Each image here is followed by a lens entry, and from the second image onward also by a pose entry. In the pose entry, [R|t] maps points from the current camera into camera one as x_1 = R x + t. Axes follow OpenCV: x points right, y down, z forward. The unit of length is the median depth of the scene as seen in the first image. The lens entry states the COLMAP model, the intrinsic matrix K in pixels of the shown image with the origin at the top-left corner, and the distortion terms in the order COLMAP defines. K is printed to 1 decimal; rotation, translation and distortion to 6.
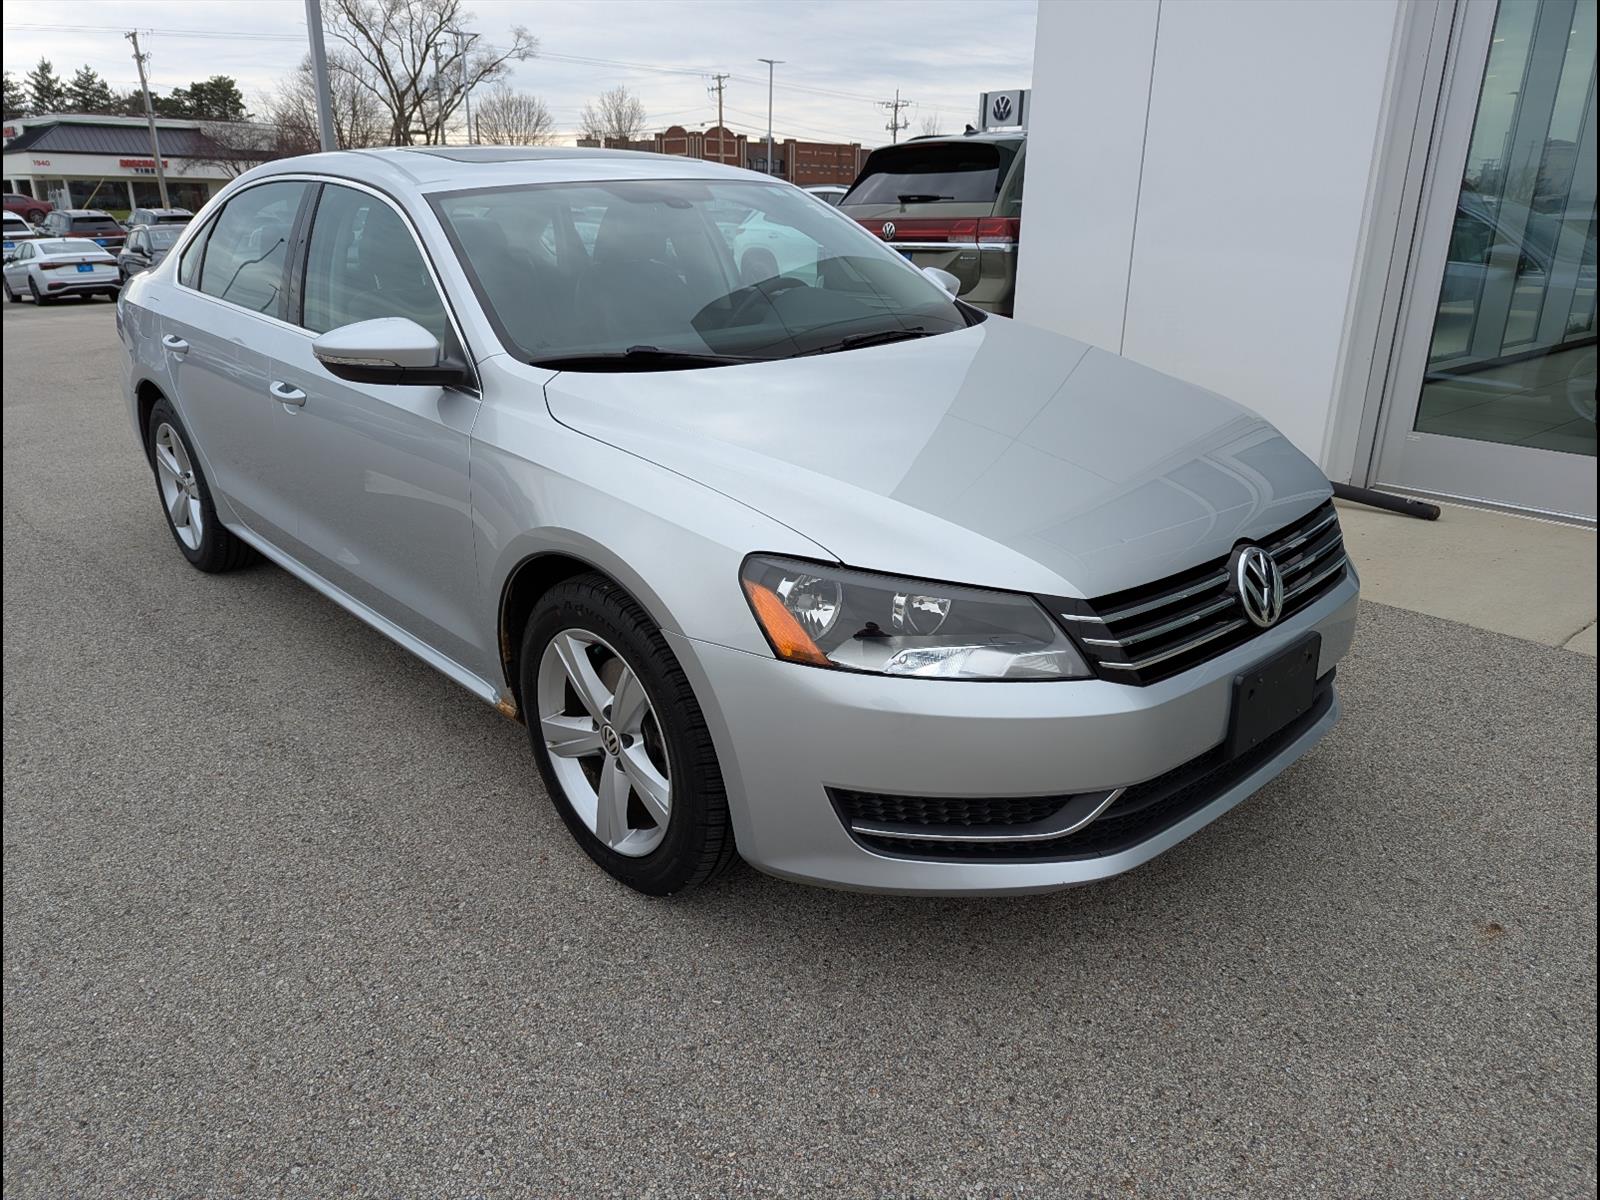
lens RADIAL K [[1161.5, 0, 800.0], [0, 1161.5, 600.0], [0, 0, 1]] dist [0.004249, -0.000863]
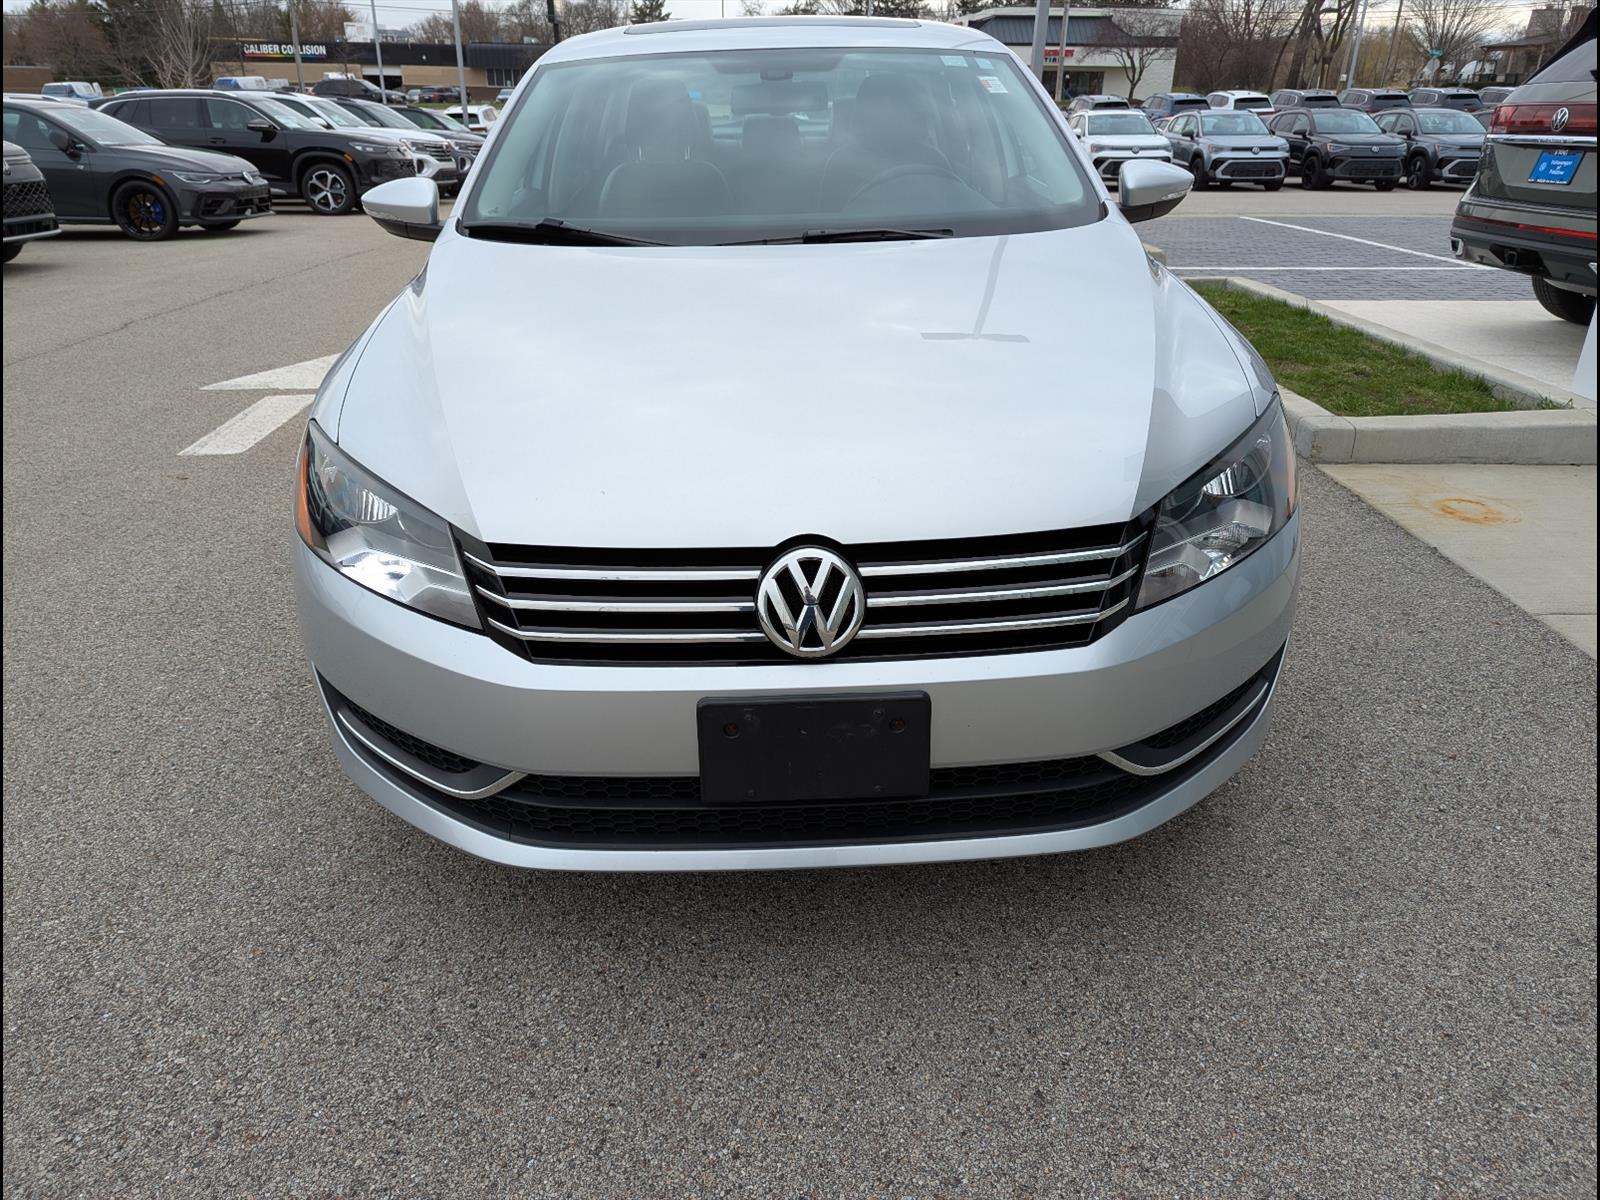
lens RADIAL K [[1161.5, 0, 800.0], [0, 1161.5, 600.0], [0, 0, 1]] dist [0.004249, -0.000863]
pose [[0.748571, 0.265482, -0.607587, 0.651053], [-0.213893, 0.964042, 0.157709, -0.098365], [0.627608, 0.011902, 0.778438, 0.329071]]
